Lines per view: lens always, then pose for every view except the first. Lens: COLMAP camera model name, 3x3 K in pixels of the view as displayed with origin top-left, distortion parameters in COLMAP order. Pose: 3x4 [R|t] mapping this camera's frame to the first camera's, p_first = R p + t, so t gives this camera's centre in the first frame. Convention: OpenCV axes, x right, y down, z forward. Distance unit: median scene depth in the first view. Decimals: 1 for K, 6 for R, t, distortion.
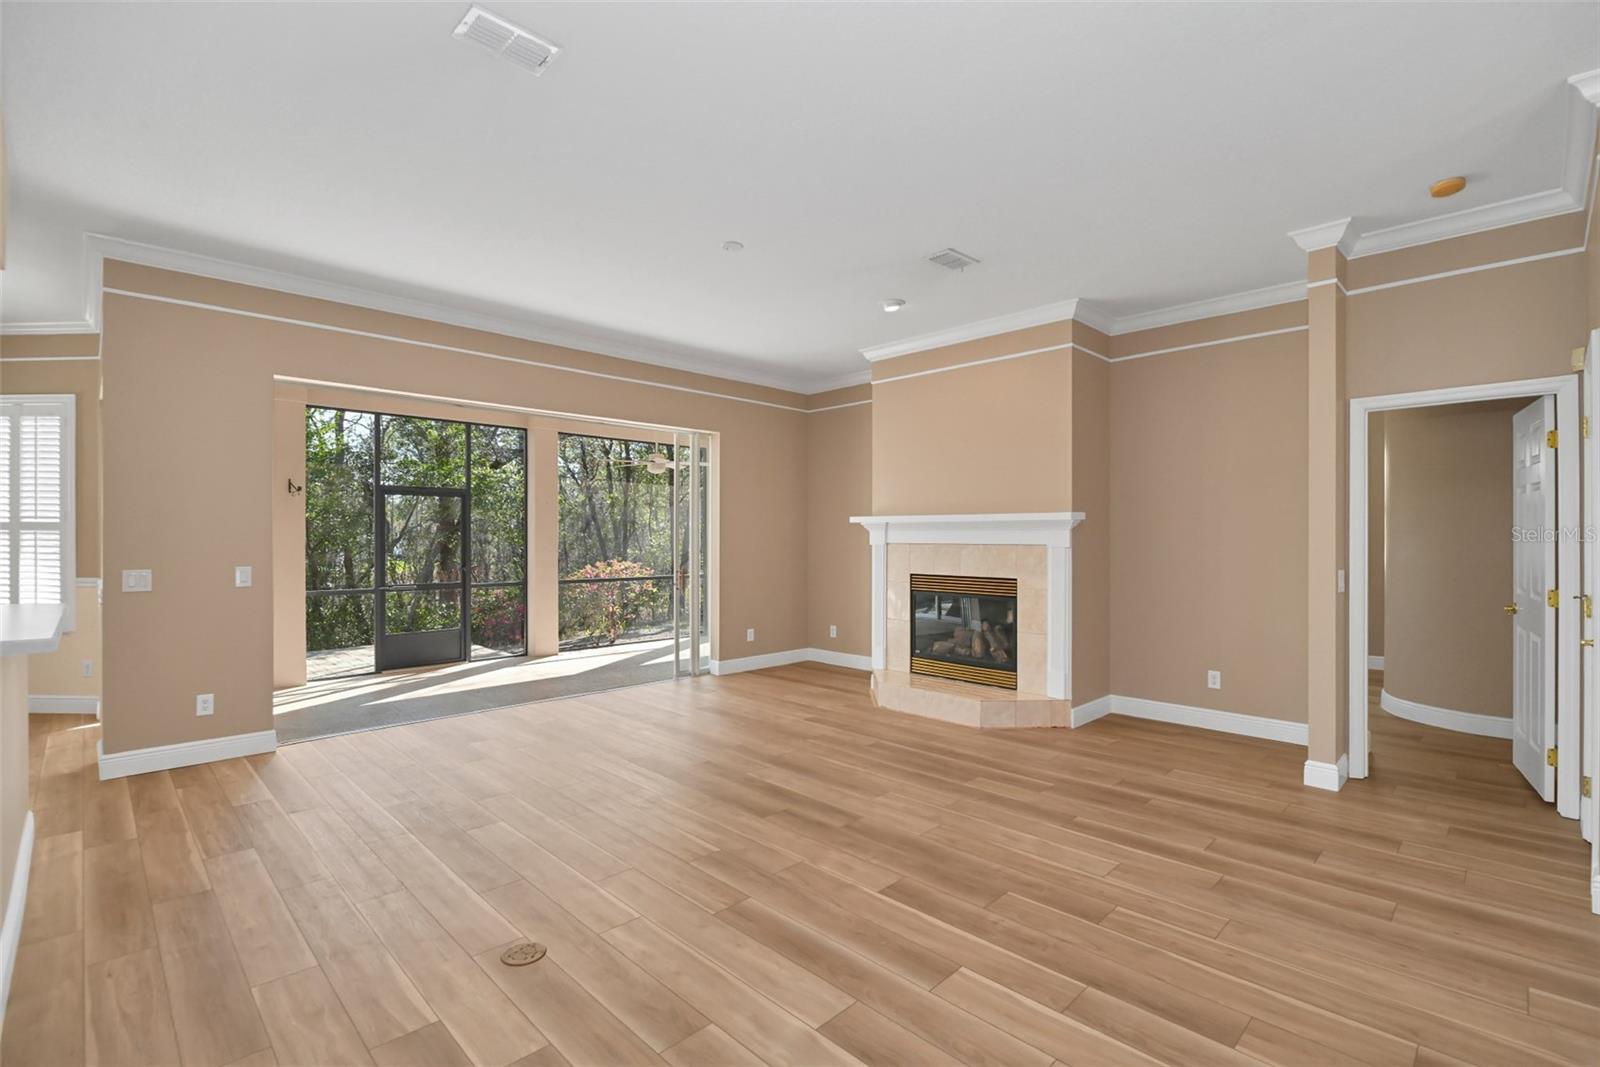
lens RADIAL K [[722.4, 0, 807.3], [0, 722.4, 539.2], [0, 0, 1]] dist [-0.012137, -0.000010]
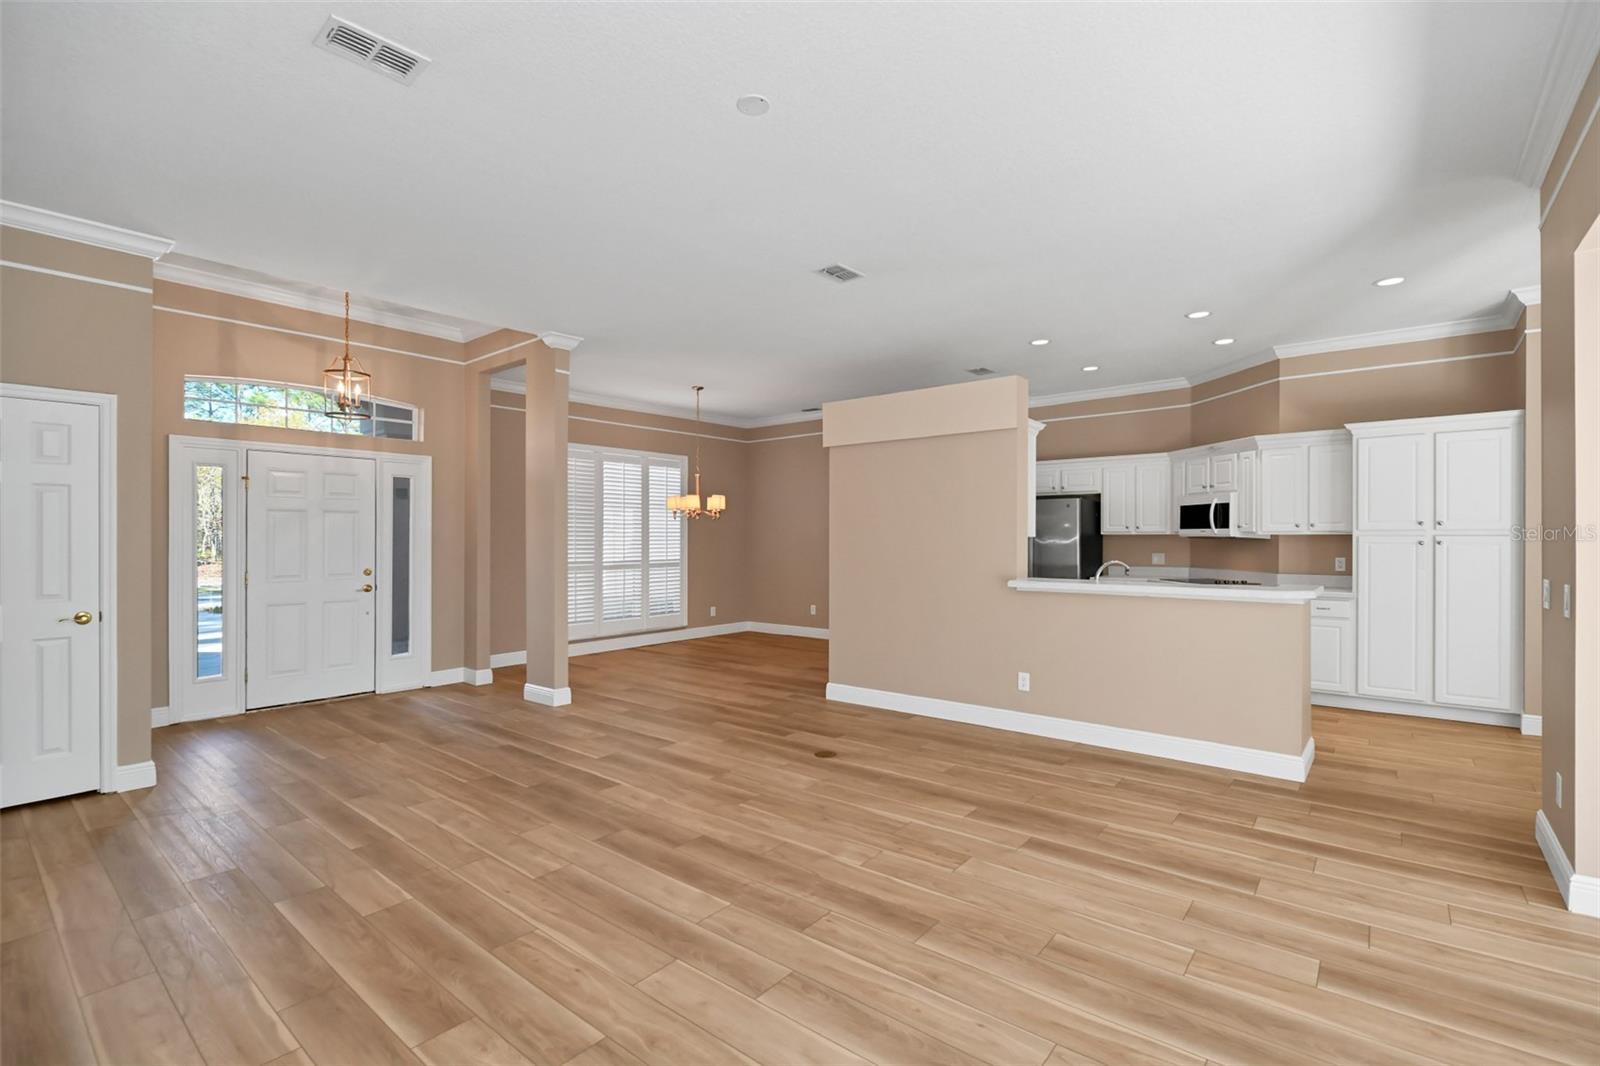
lens RADIAL K [[725.2, 0, 808.5], [0, 725.2, 537.8], [0, 0, 1]] dist [-0.018065, 0.000339]
pose [[-0.995212, 0.003580, -0.097675, -0.093955], [0.003298, 0.999990, 0.003052, -0.005839], [0.097685, 0.002715, -0.995214, 1.695257]]
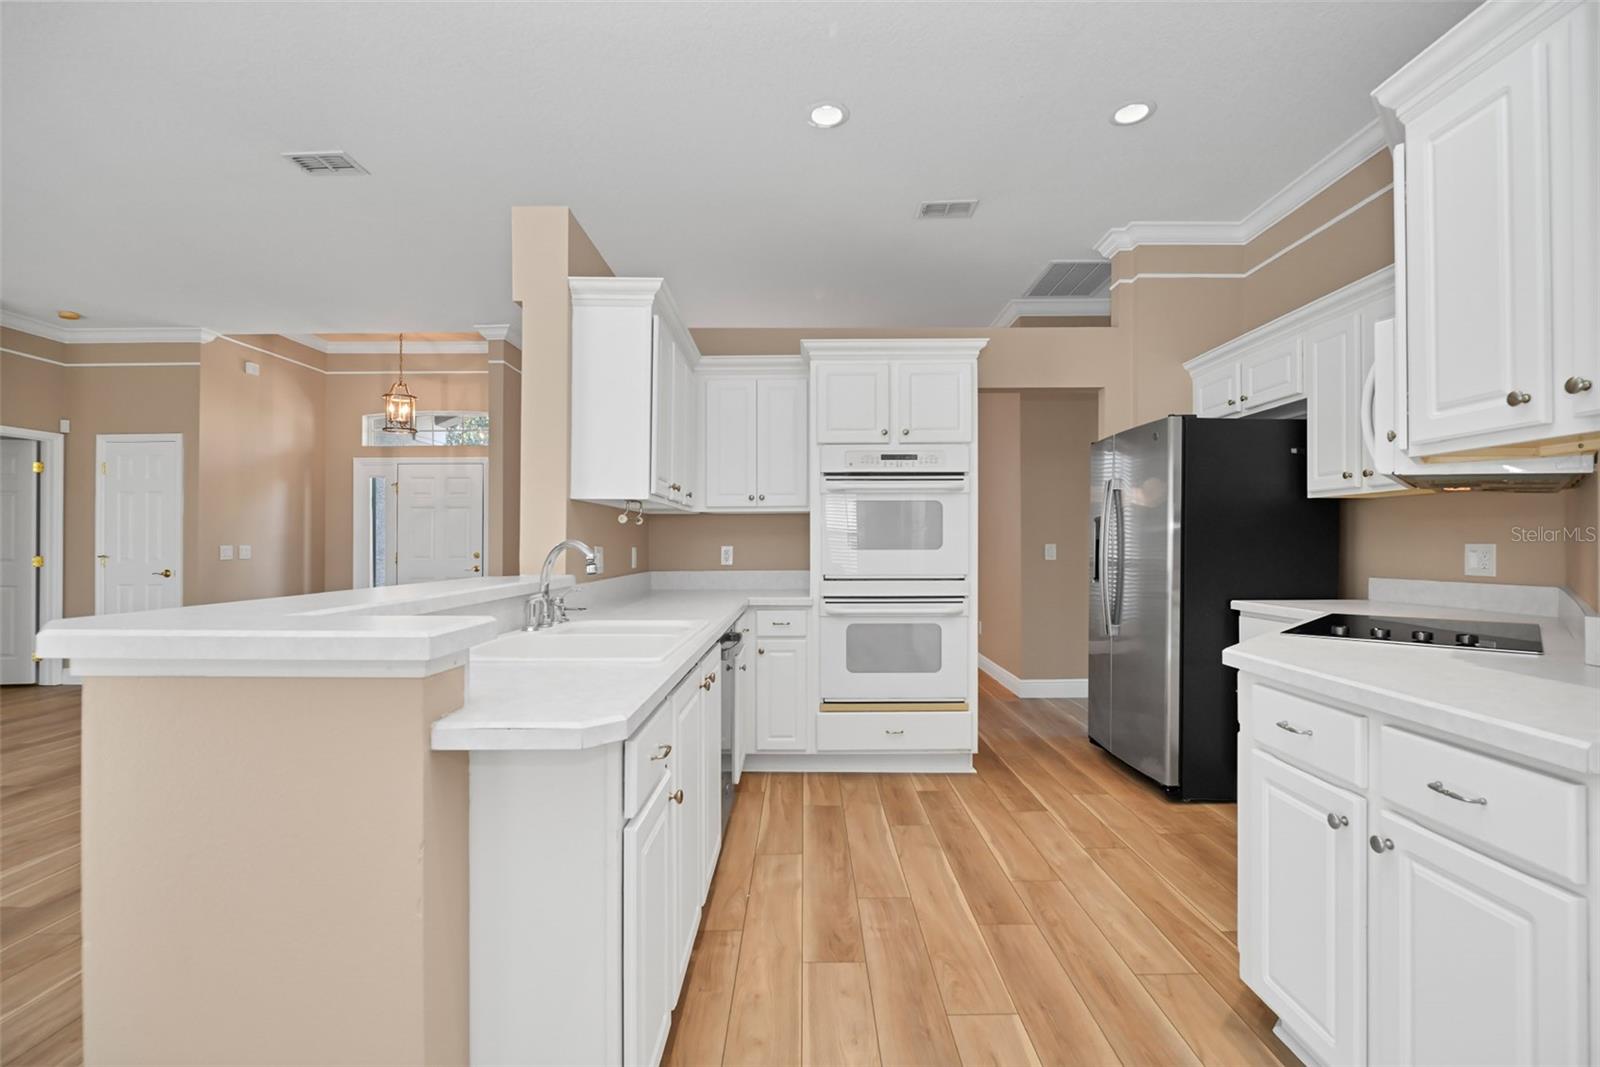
lens RADIAL K [[722.4, 0, 807.3], [0, 722.4, 539.2], [0, 0, 1]] dist [-0.012137, -0.000010]
pose [[-0.699864, 0.008123, 0.714230, -1.258845], [0.003611, 0.999963, -0.007835, 0.043036], [-0.714267, -0.002904, -0.699867, 0.771306]]
